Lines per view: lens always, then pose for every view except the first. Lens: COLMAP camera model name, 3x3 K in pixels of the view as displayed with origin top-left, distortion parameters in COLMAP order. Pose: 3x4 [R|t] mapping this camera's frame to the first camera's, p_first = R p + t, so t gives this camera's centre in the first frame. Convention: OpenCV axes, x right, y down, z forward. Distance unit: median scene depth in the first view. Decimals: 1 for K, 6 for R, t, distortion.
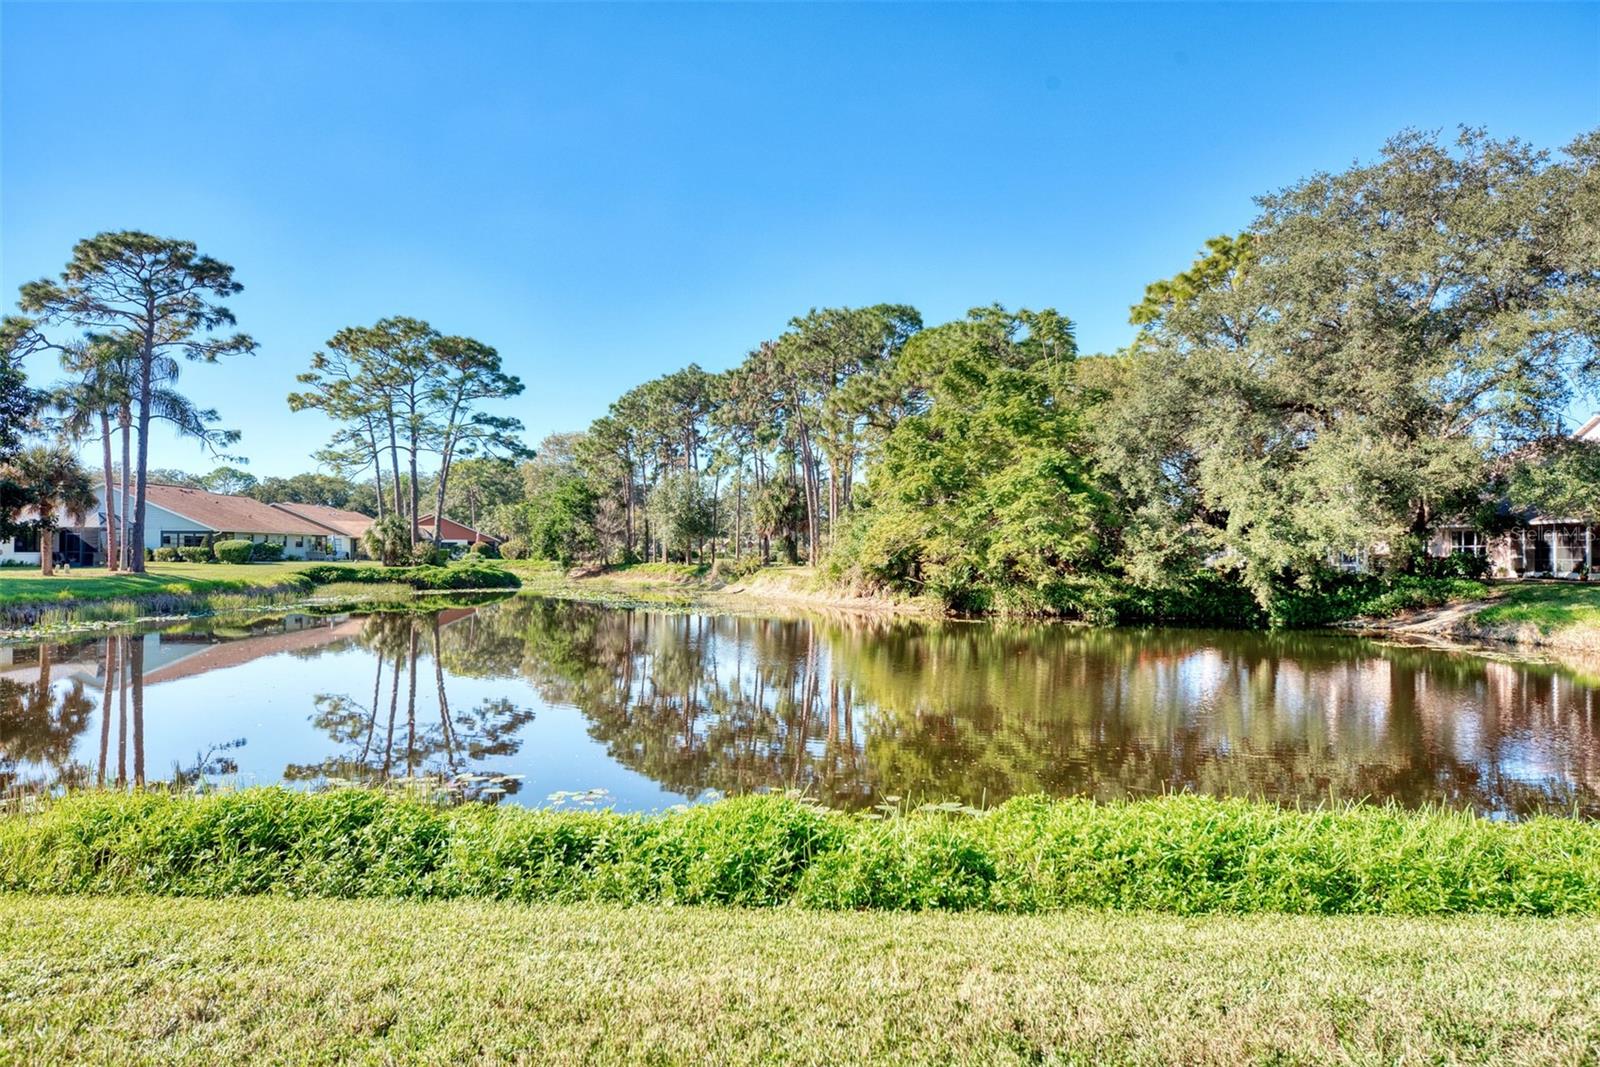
lens RADIAL K [[1049.5, 0, 800.0], [0, 1049.5, 533.5], [0, 0, 1]] dist [0.004104, 0.000485]
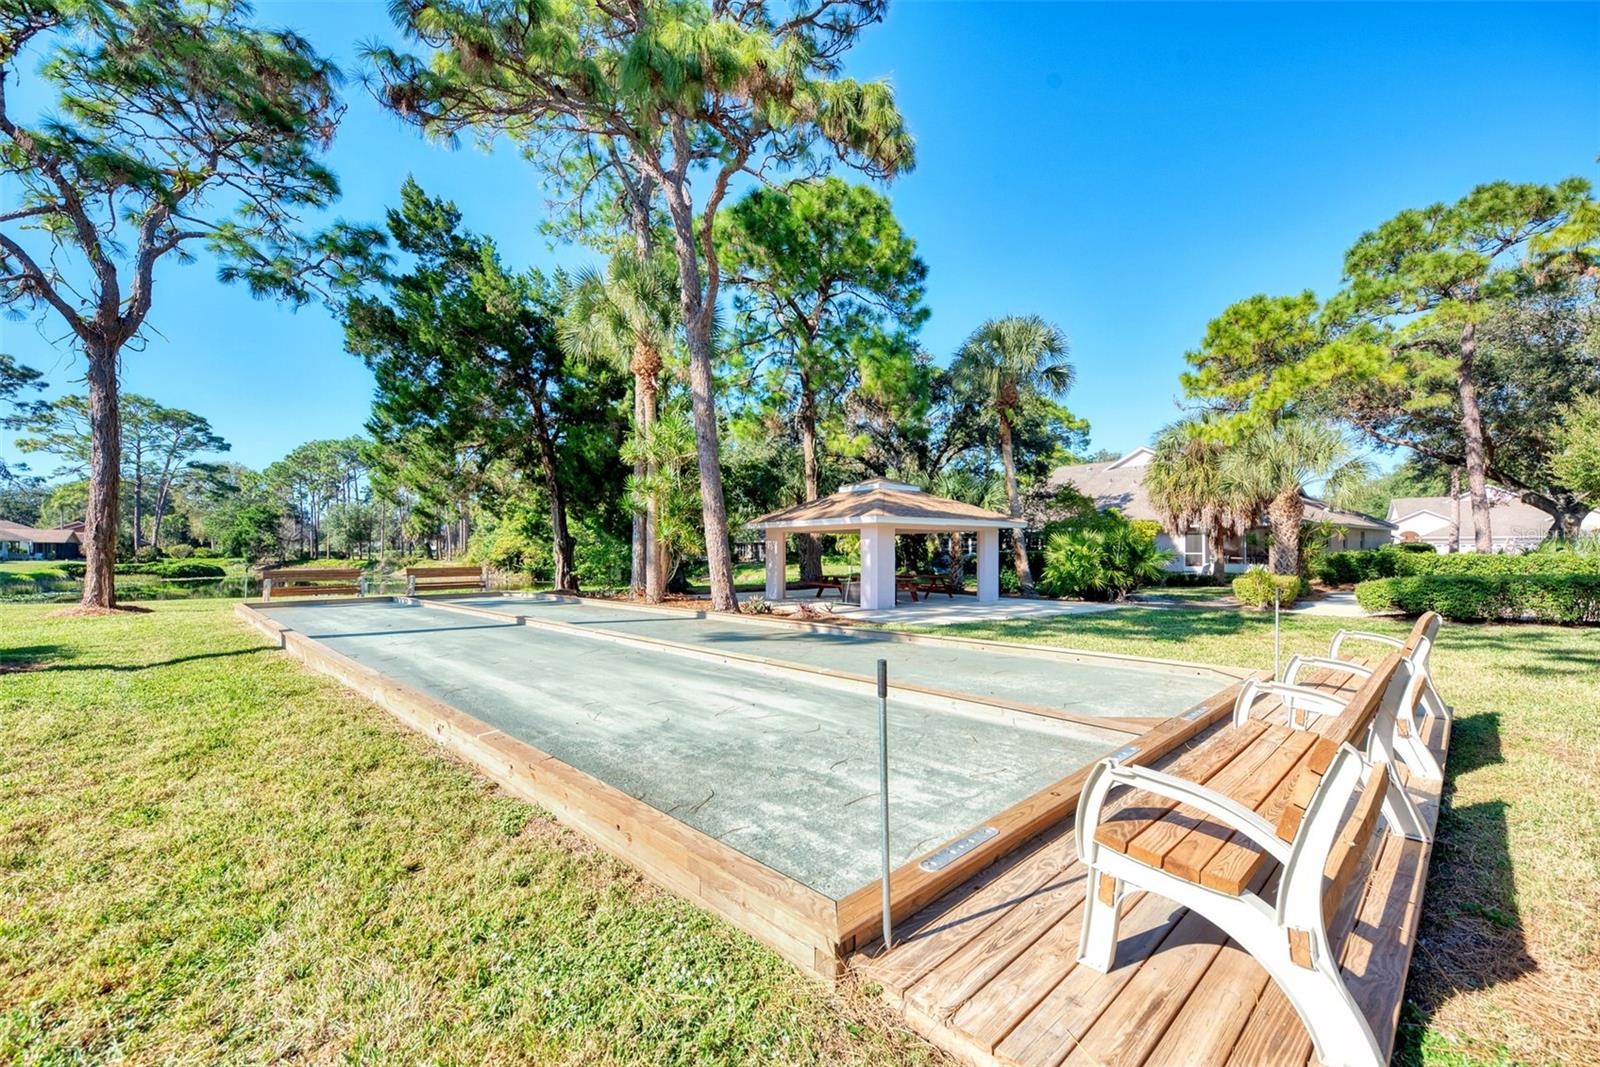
lens RADIAL K [[674.7, 0, 800.0], [0, 674.7, 533.5], [0, 0, 1]] dist [0.001989, 0.000195]
pose [[0.857590, 0.008365, 0.514266, -0.059769], [-0.005308, 0.999958, -0.007414, -0.008706], [-0.514307, 0.003629, 0.857598, -0.284266]]
